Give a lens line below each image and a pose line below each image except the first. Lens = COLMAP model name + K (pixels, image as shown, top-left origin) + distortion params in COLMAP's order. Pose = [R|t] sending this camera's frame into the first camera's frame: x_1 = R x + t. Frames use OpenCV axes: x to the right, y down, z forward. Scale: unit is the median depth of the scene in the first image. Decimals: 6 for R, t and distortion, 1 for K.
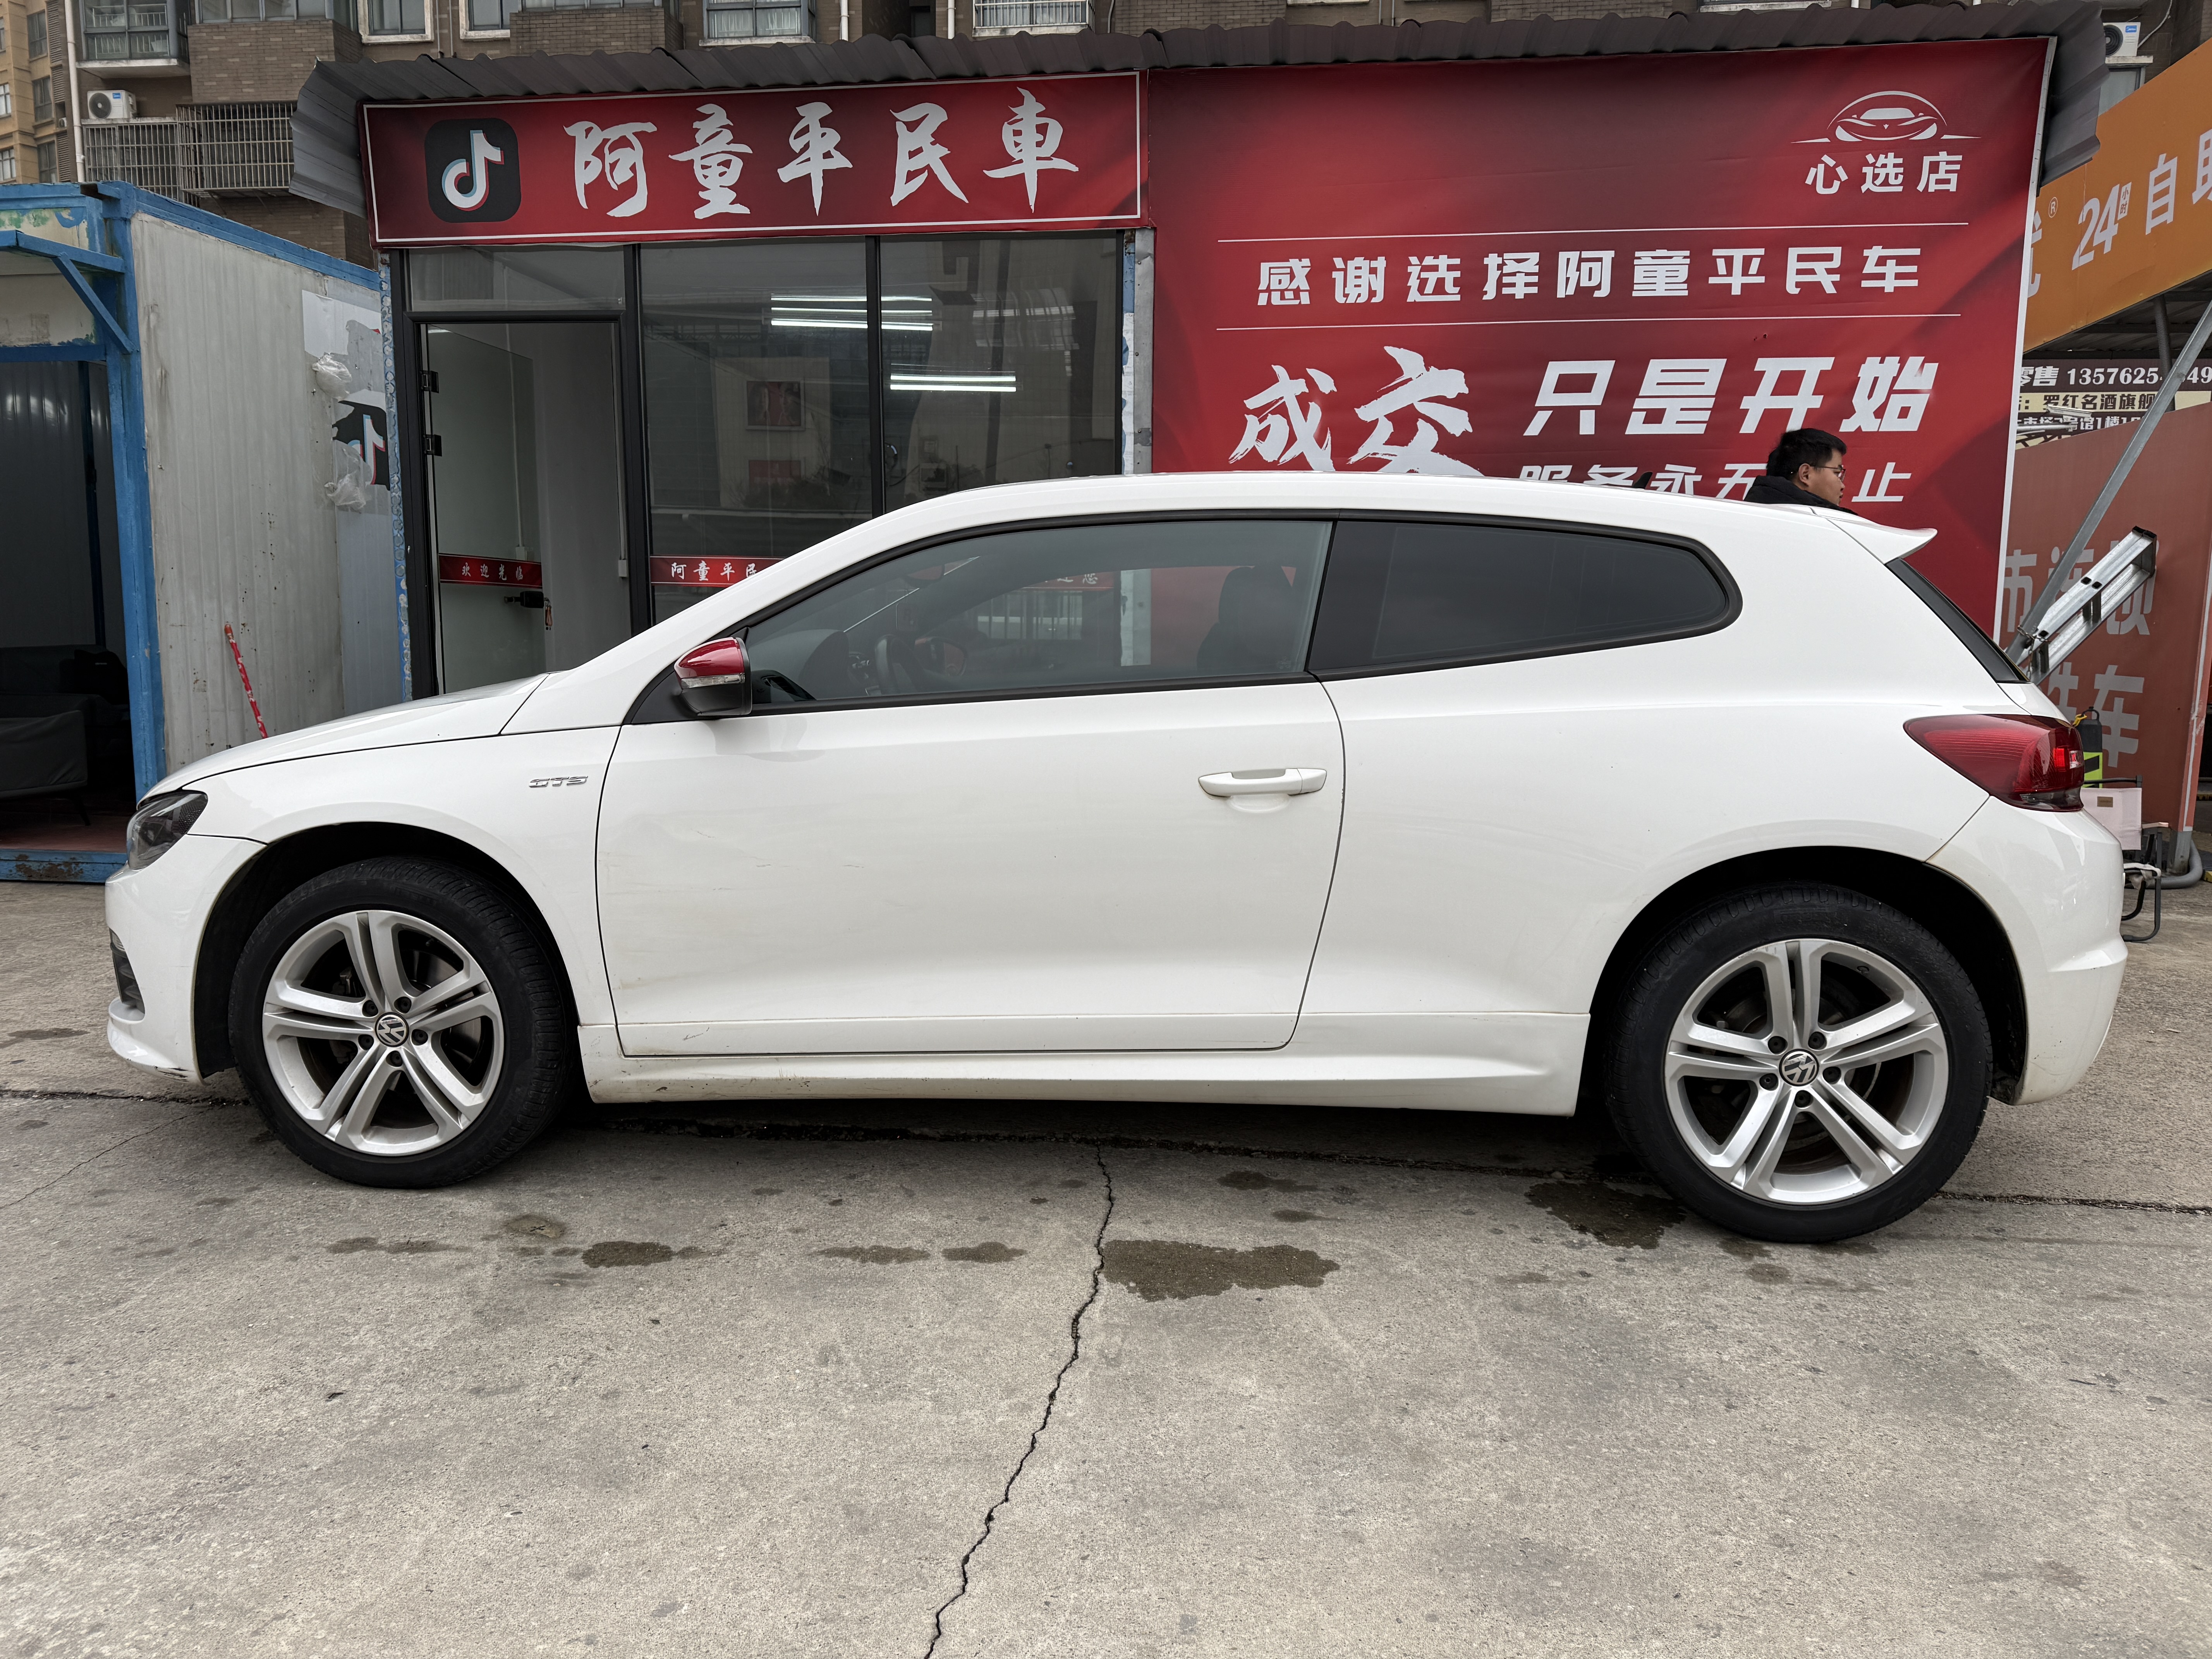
lens RADIAL K [[1565.1, 0, 1092.0], [0, 1565.1, 846.1], [0, 0, 1]] dist [0.018806, -0.025022]
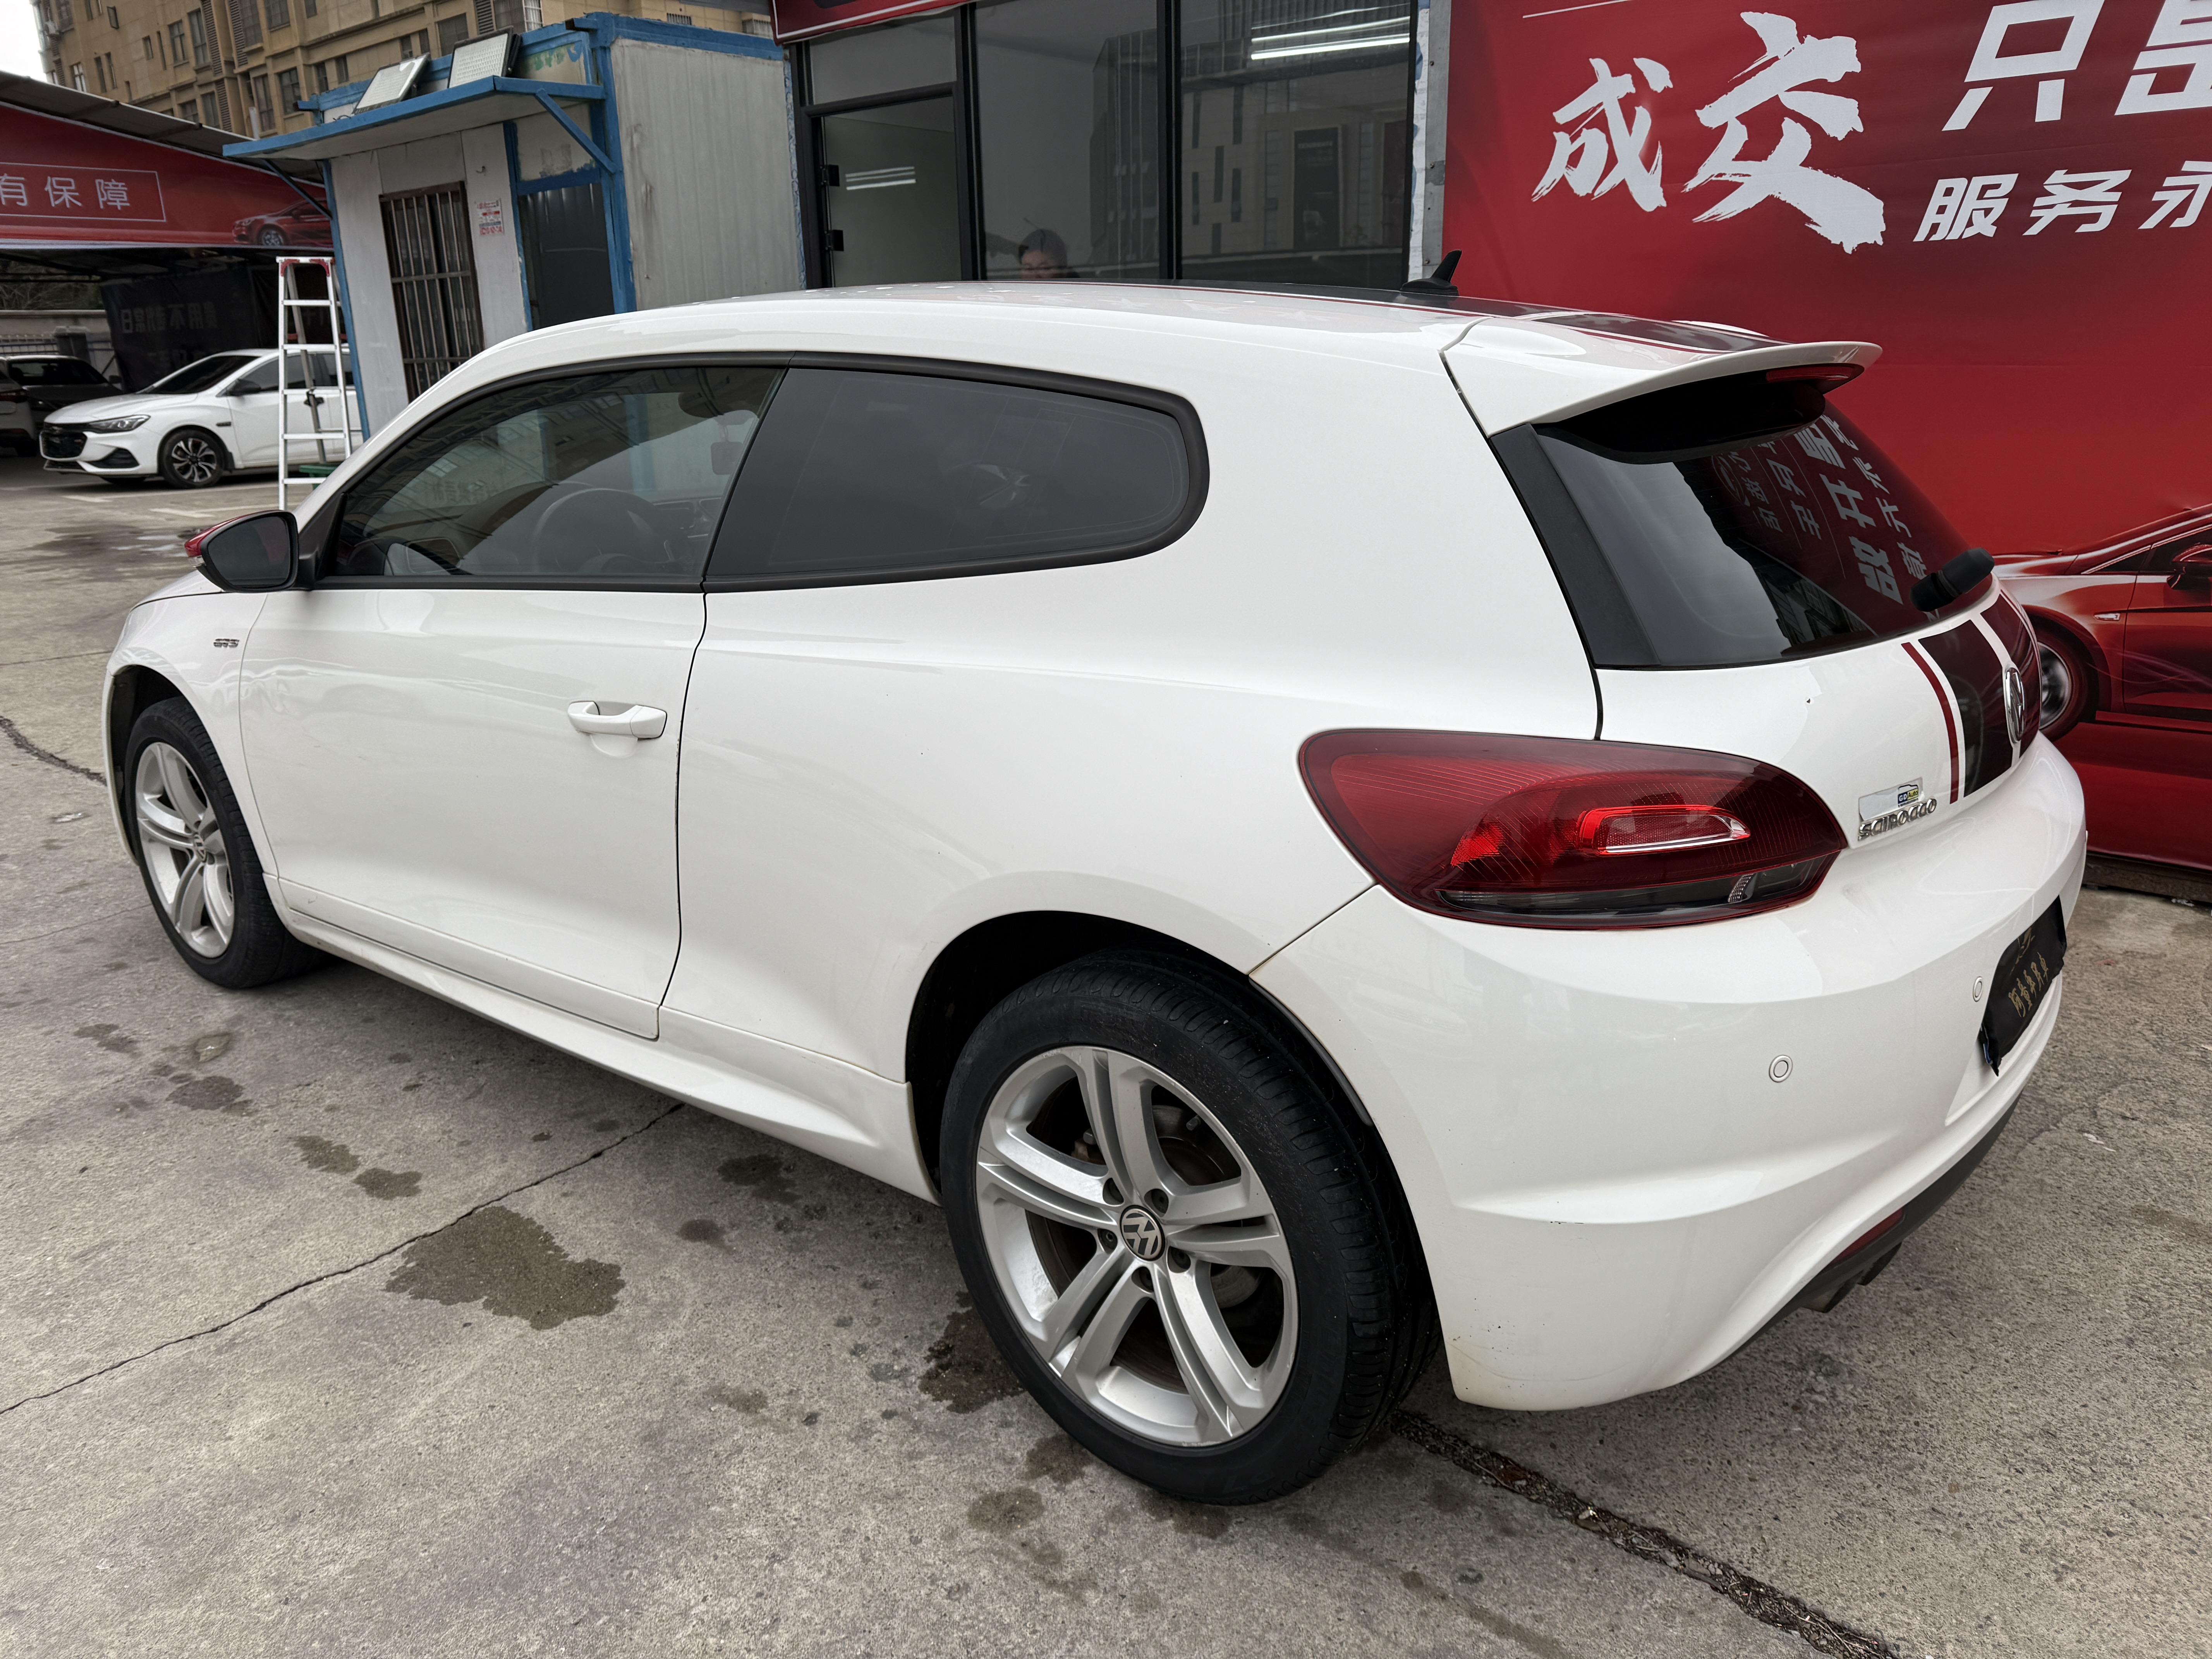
lens RADIAL K [[1565.1, 0, 1096.5], [0, 1565.1, 813.5], [0, 0, 1]] dist [0.018806, -0.025022]
pose [[0.827618, 0.136120, -0.544536, 0.385315], [-0.053897, 0.984938, 0.164292, -0.070197], [0.558697, -0.106622, 0.822489, 0.234449]]
